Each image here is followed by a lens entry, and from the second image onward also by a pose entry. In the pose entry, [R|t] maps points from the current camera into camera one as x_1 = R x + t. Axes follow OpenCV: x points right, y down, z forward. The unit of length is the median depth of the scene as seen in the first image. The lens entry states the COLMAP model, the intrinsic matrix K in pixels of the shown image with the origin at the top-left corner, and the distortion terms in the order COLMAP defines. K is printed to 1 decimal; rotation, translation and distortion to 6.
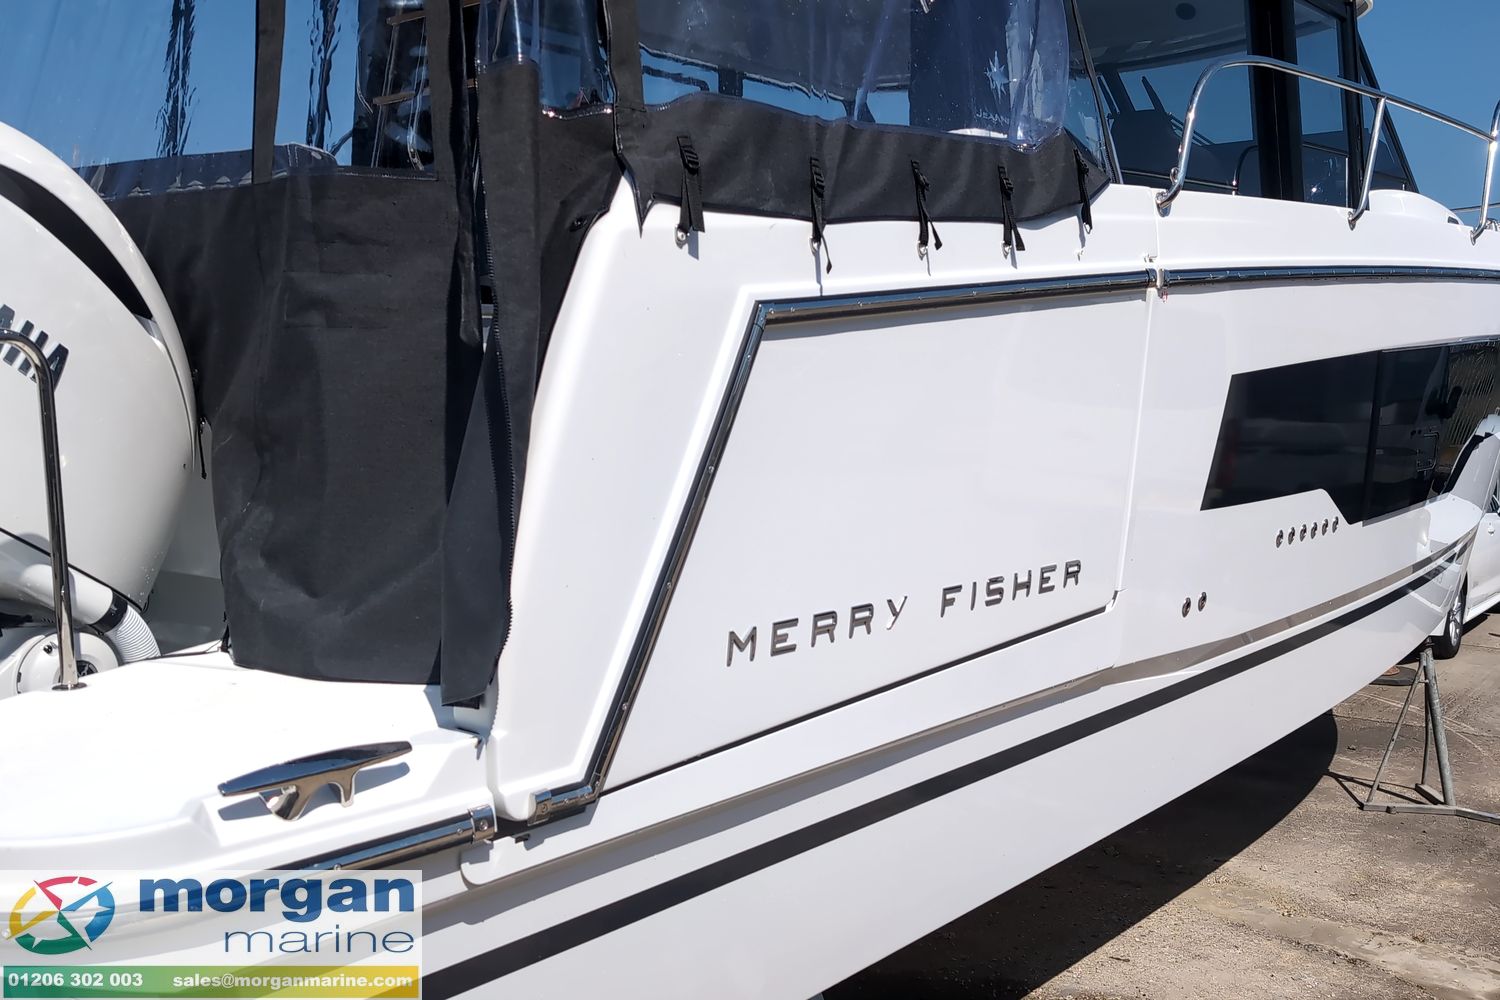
lens RADIAL K [[1615.9, 0, 745.1], [0, 1615.9, 466.7], [0, 0, 1]] dist [0.187187, -0.231284]
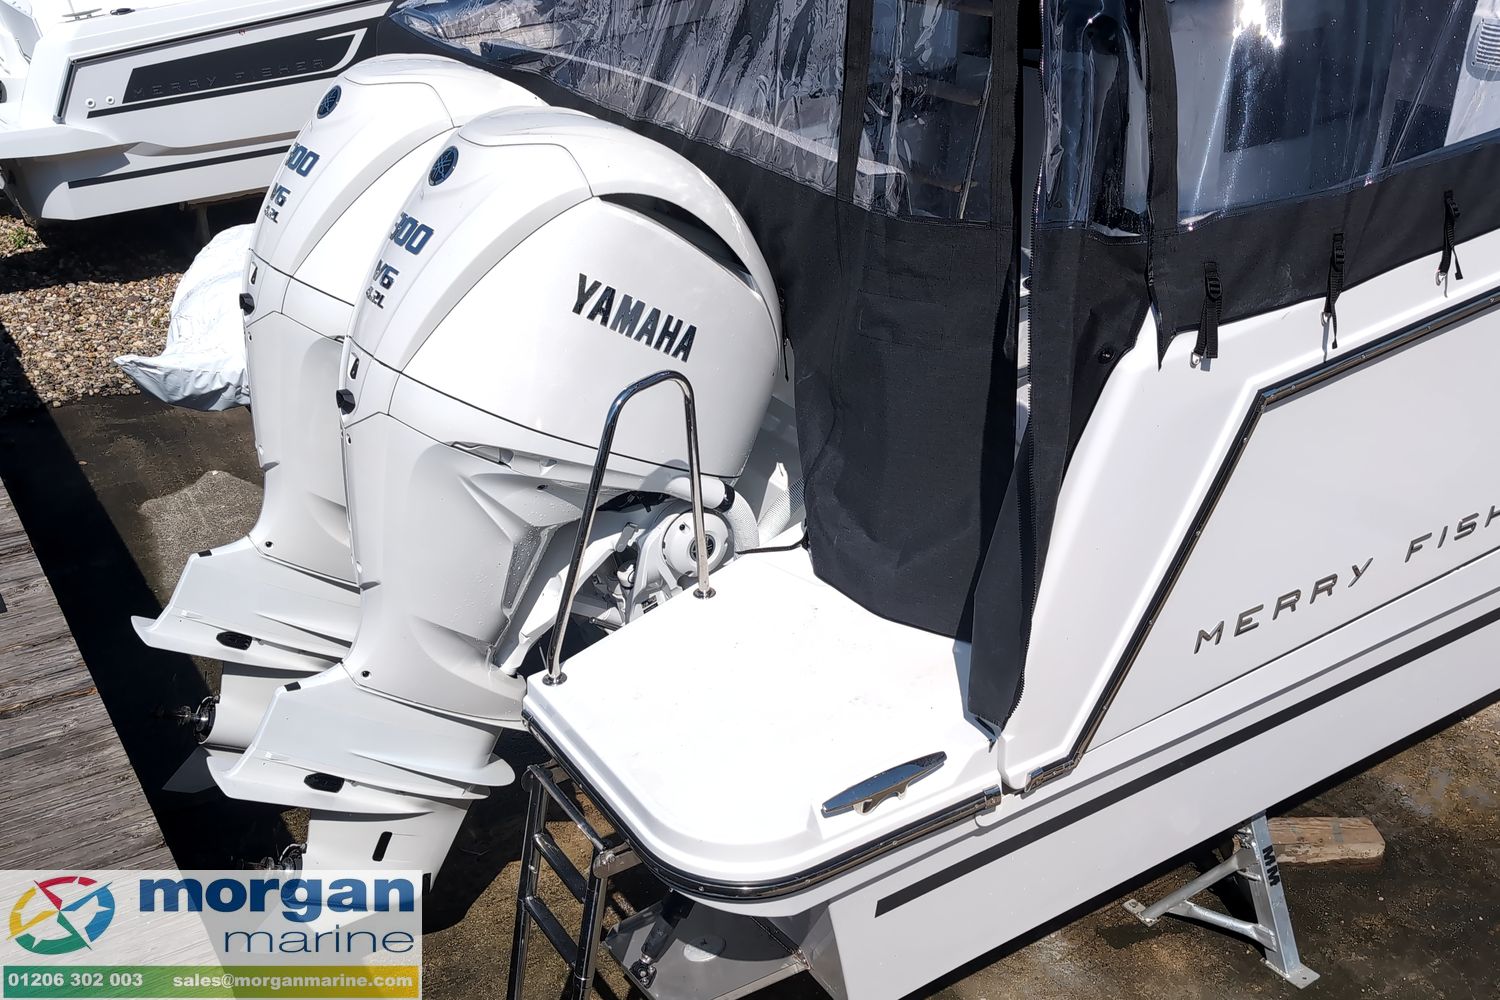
lens RADIAL K [[1615.9, 0, 745.1], [0, 1615.9, 466.7], [0, 0, 1]] dist [0.187187, -0.231284]
pose [[0.955134, 0.126976, -0.267575, -0.021200], [-0.014589, 0.922511, 0.385696, -0.465353], [0.295814, -0.364488, 0.882974, -0.149611]]
